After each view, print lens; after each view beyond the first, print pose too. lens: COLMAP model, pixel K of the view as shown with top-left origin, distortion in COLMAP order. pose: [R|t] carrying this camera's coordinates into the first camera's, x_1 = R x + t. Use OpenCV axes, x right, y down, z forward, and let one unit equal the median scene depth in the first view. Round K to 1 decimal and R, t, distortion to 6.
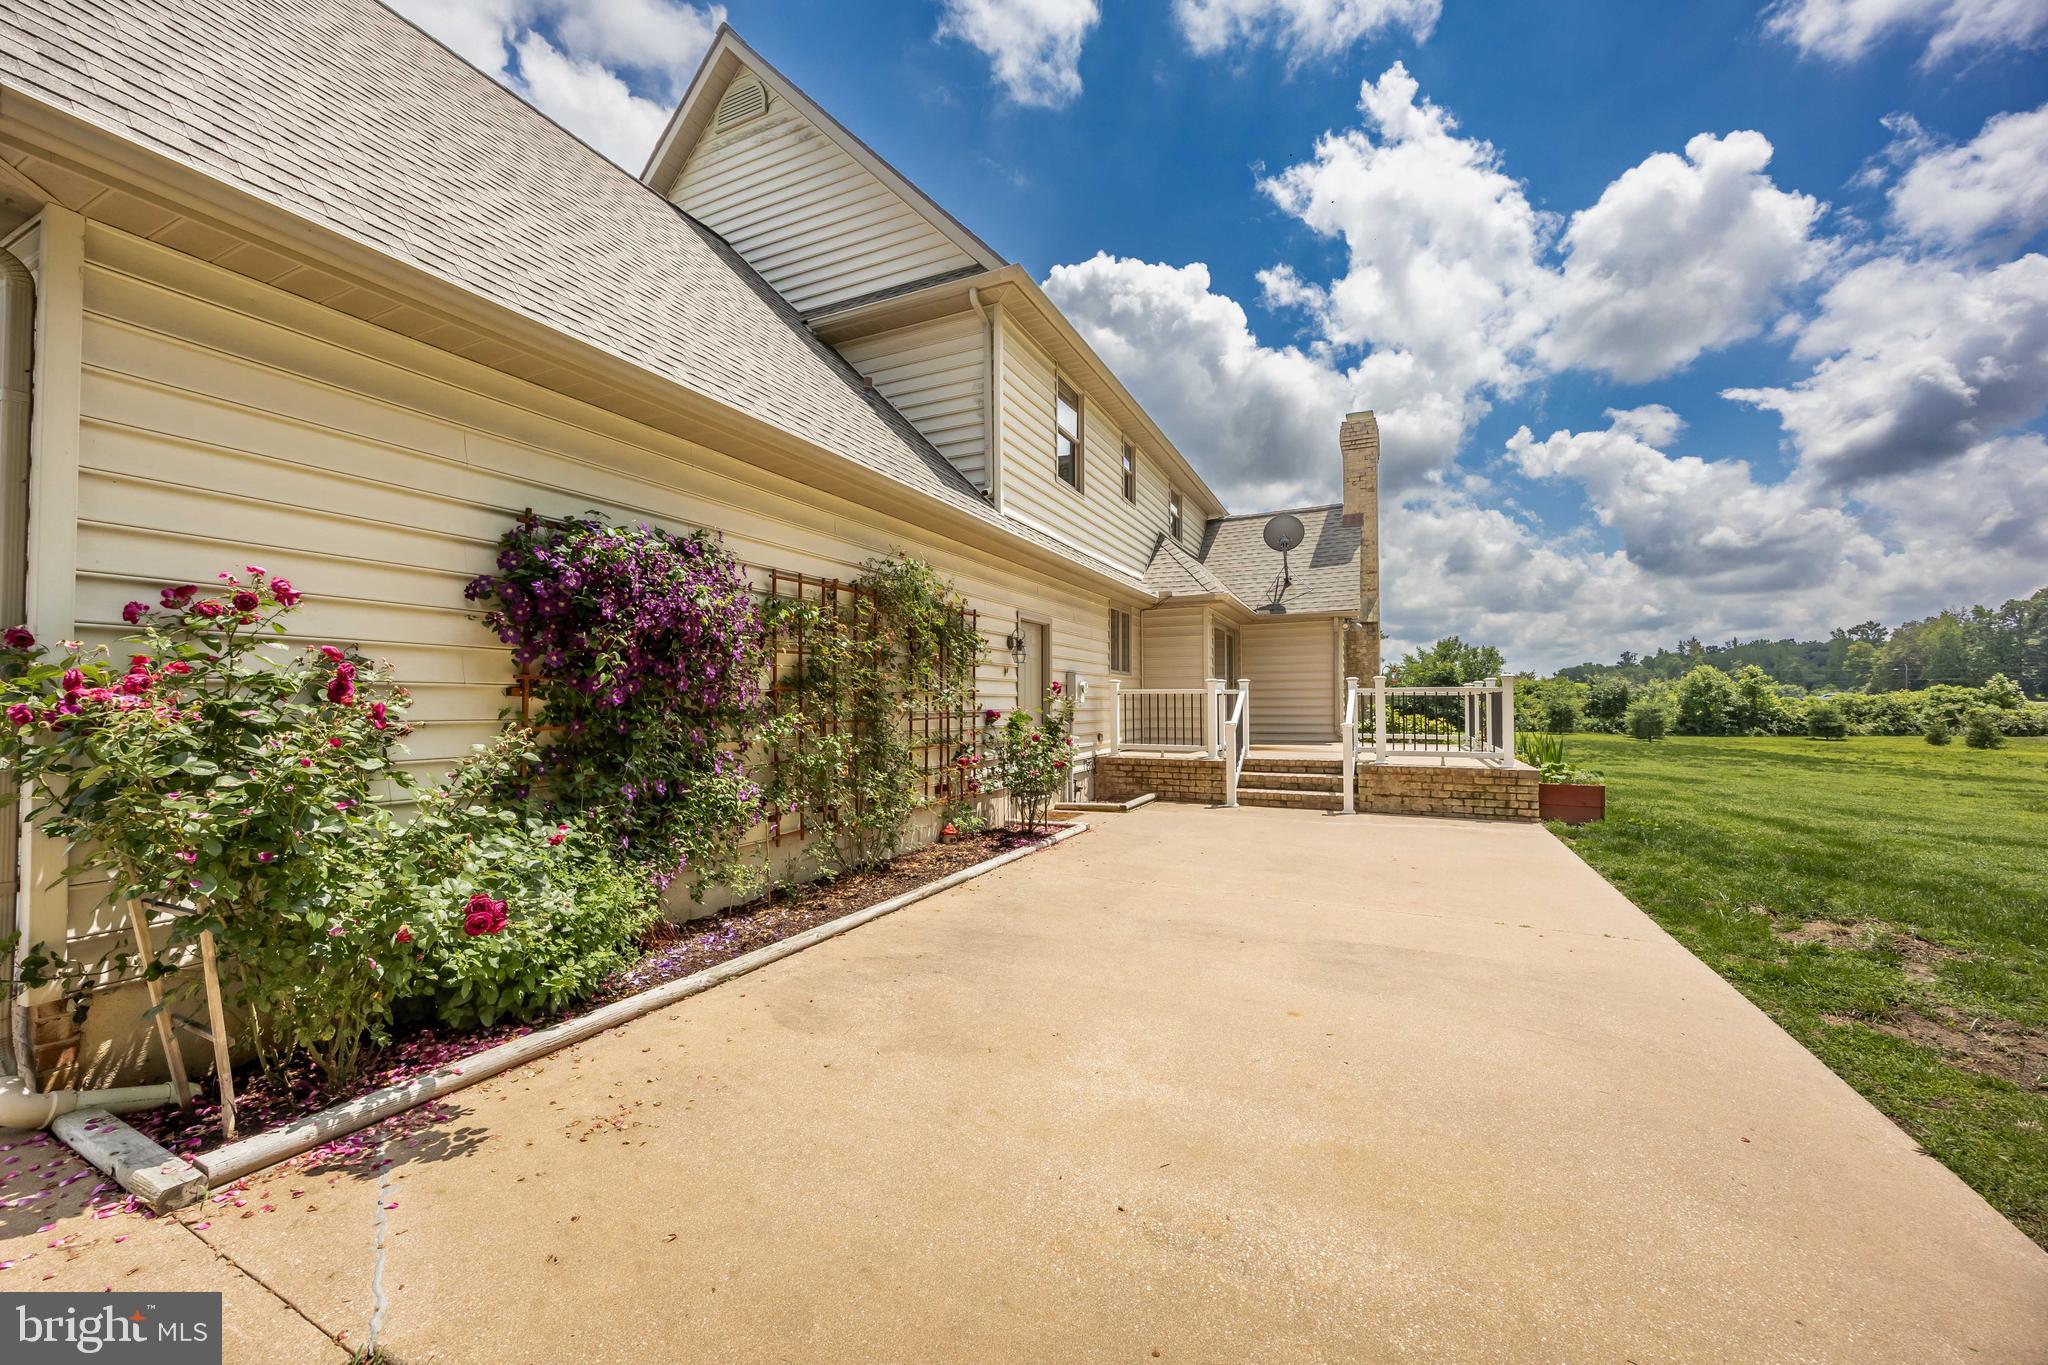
lens RADIAL K [[773.0, 0, 1028.6], [0, 773.0, 685.3], [0, 0, 1]] dist [0.000077, -0.000125]
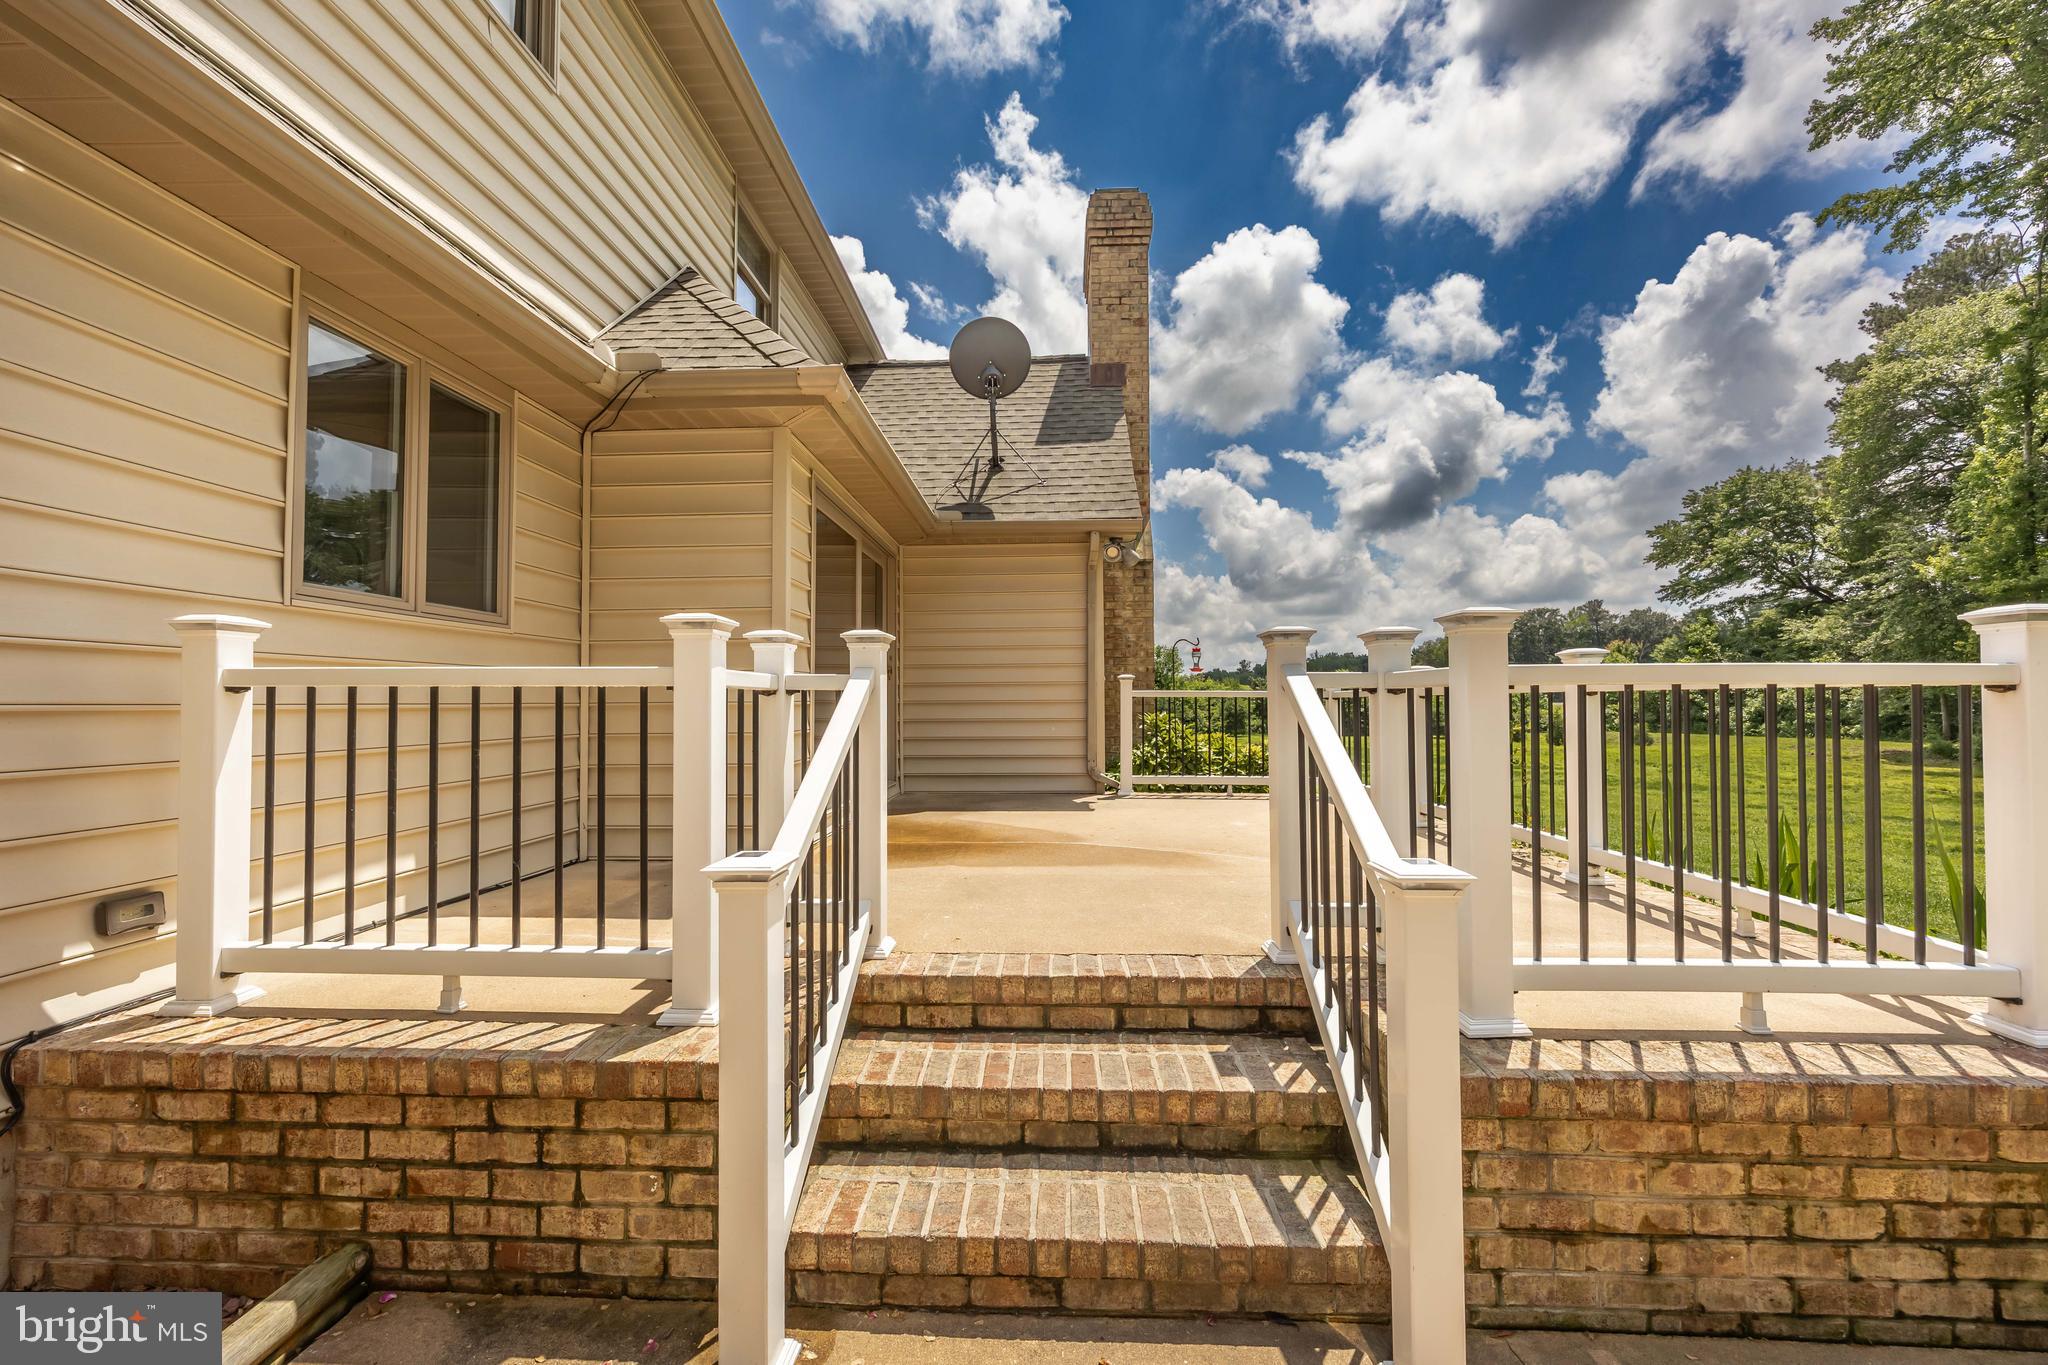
lens RADIAL K [[784.7, 0, 1021.8], [0, 784.7, 686.5], [0, 0, 1]] dist [-0.000400, -0.000526]
pose [[0.925147, 0.006889, 0.379547, 0.182526], [-0.007456, 0.999972, 0.000023, 0.007331], [-0.379537, -0.002851, 0.925172, 0.599658]]
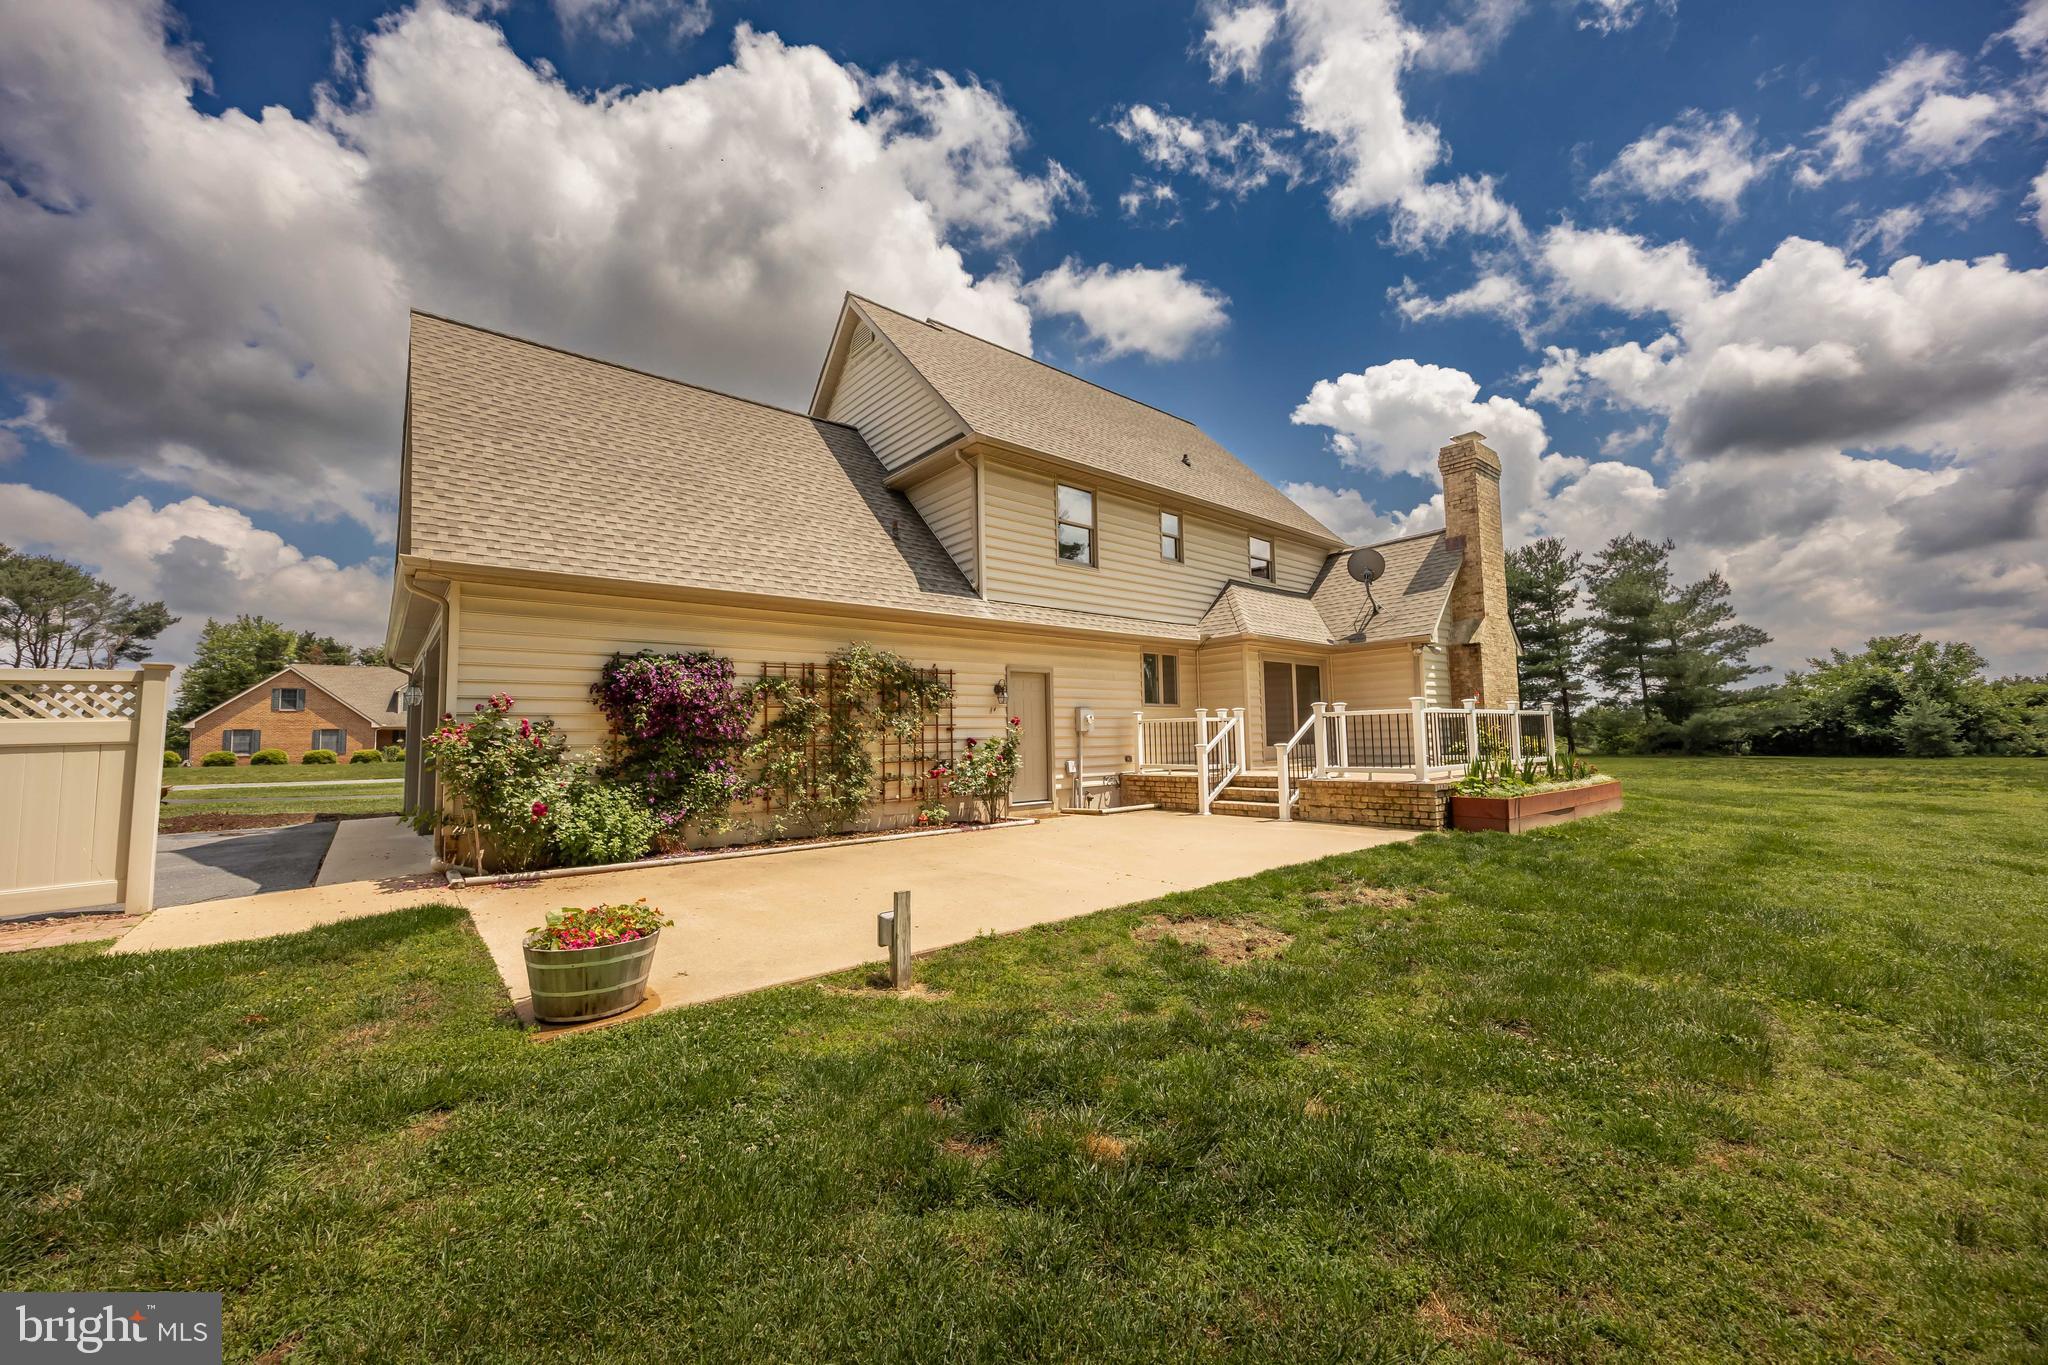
lens RADIAL K [[777.1, 0, 1037.6], [0, 777.1, 682.8], [0, 0, 1]] dist [-0.000683, 0.000096]
pose [[0.911301, -0.047423, -0.409001, 0.385295], [0.028842, 0.998257, -0.051483, 0.004584], [0.410730, 0.035120, 0.911080, -0.157199]]
